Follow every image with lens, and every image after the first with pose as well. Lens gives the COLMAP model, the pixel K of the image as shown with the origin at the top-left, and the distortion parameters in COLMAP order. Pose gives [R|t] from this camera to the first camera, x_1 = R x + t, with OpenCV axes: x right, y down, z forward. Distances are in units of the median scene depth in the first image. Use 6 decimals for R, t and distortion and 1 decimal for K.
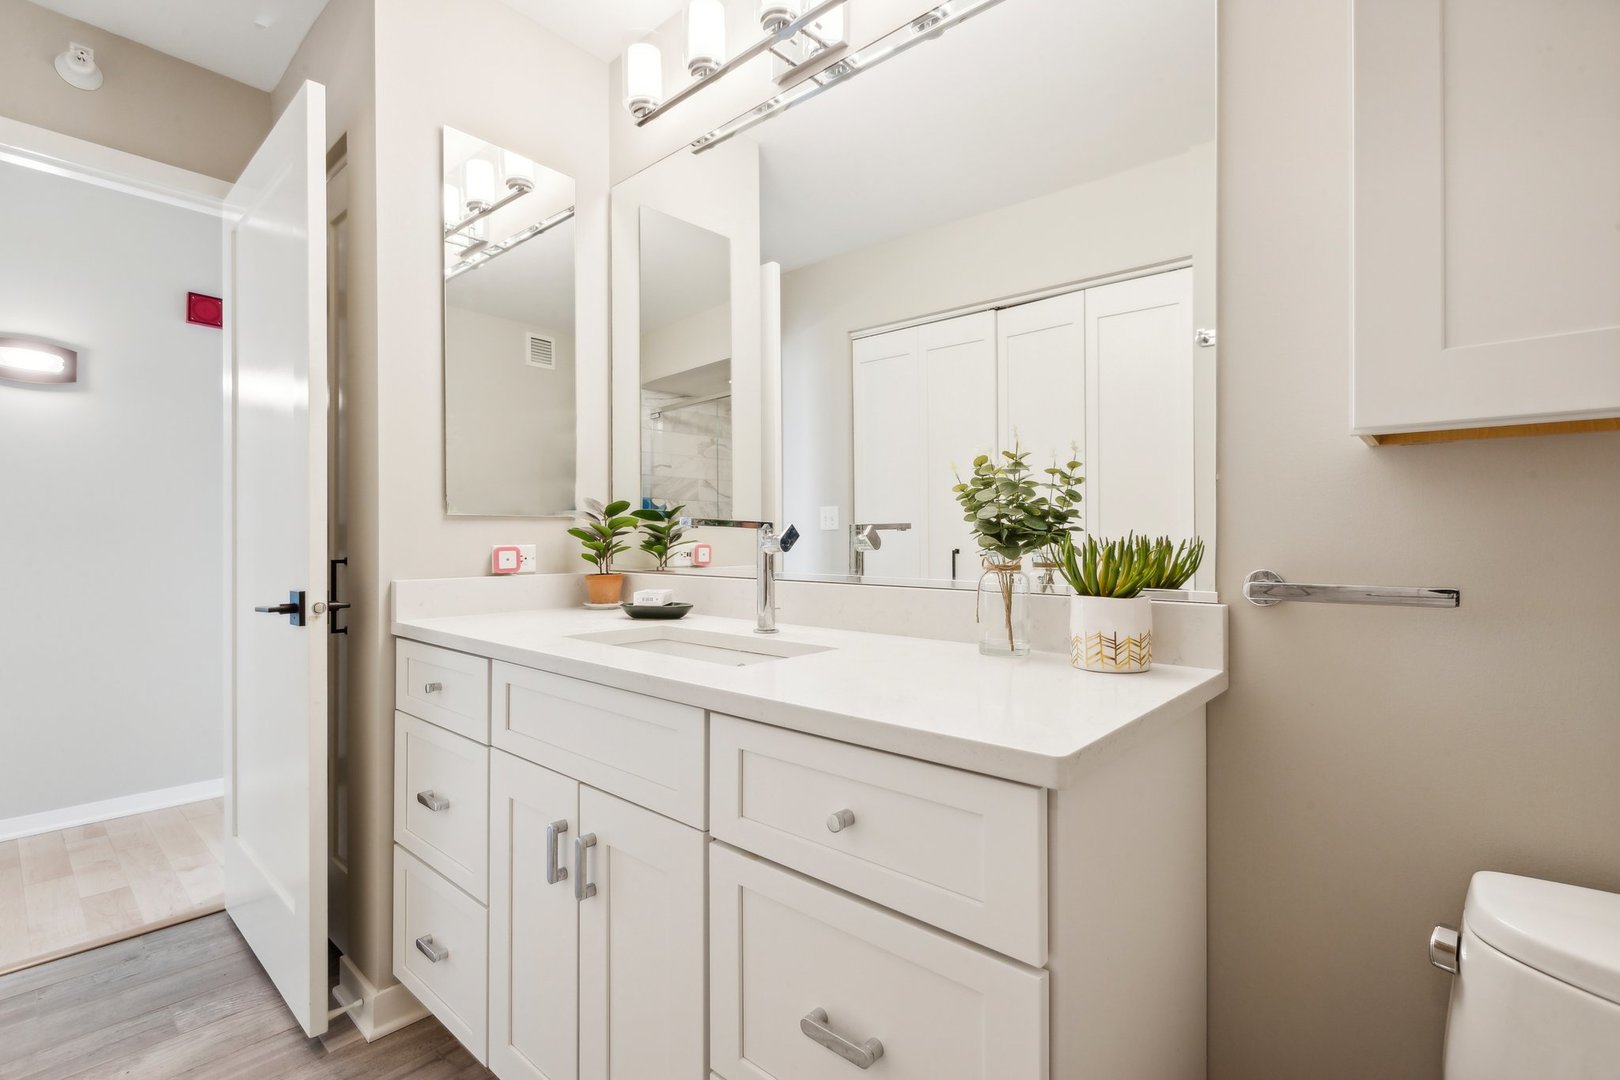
lens RADIAL K [[745.5, 0, 811.2], [0, 745.5, 542.6], [0, 0, 1]] dist [0.002652, 0.000871]
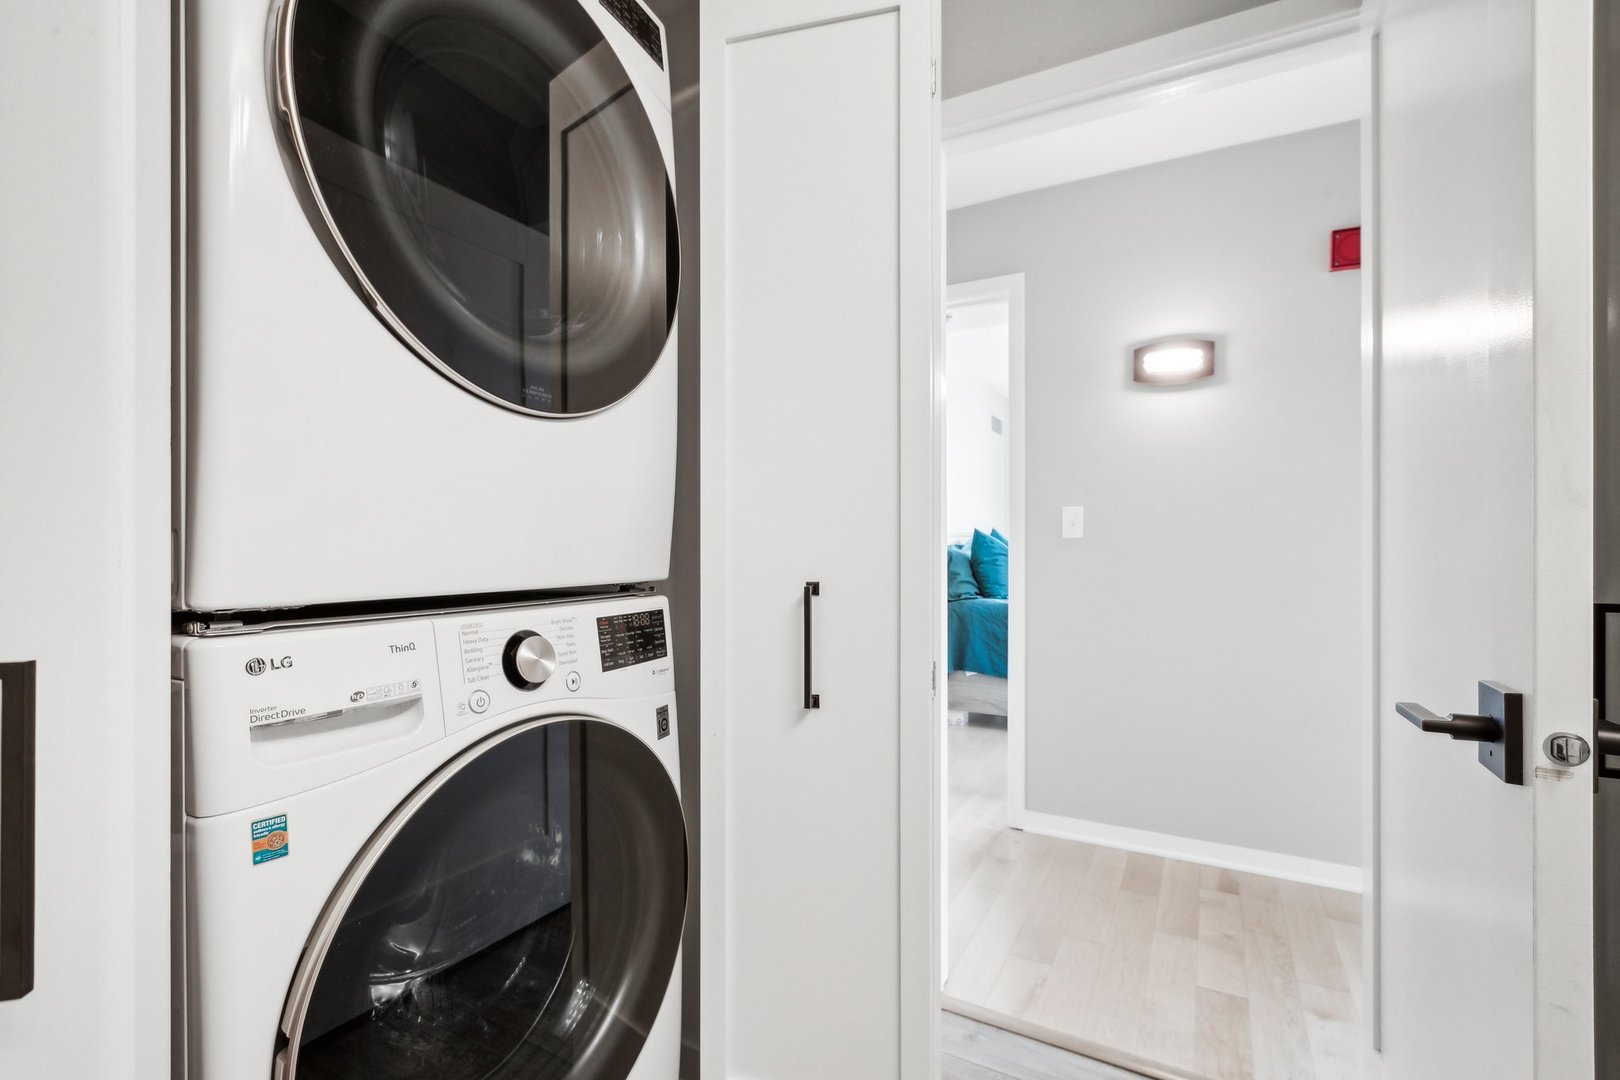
lens RADIAL K [[745.5, 0, 811.2], [0, 745.5, 542.6], [0, 0, 1]] dist [0.002652, 0.000871]
pose [[0.235675, -0.005504, -0.971816, -0.252488], [-0.002441, 0.999977, -0.006255, -0.005102], [0.971829, 0.003846, 0.235656, 0.358248]]
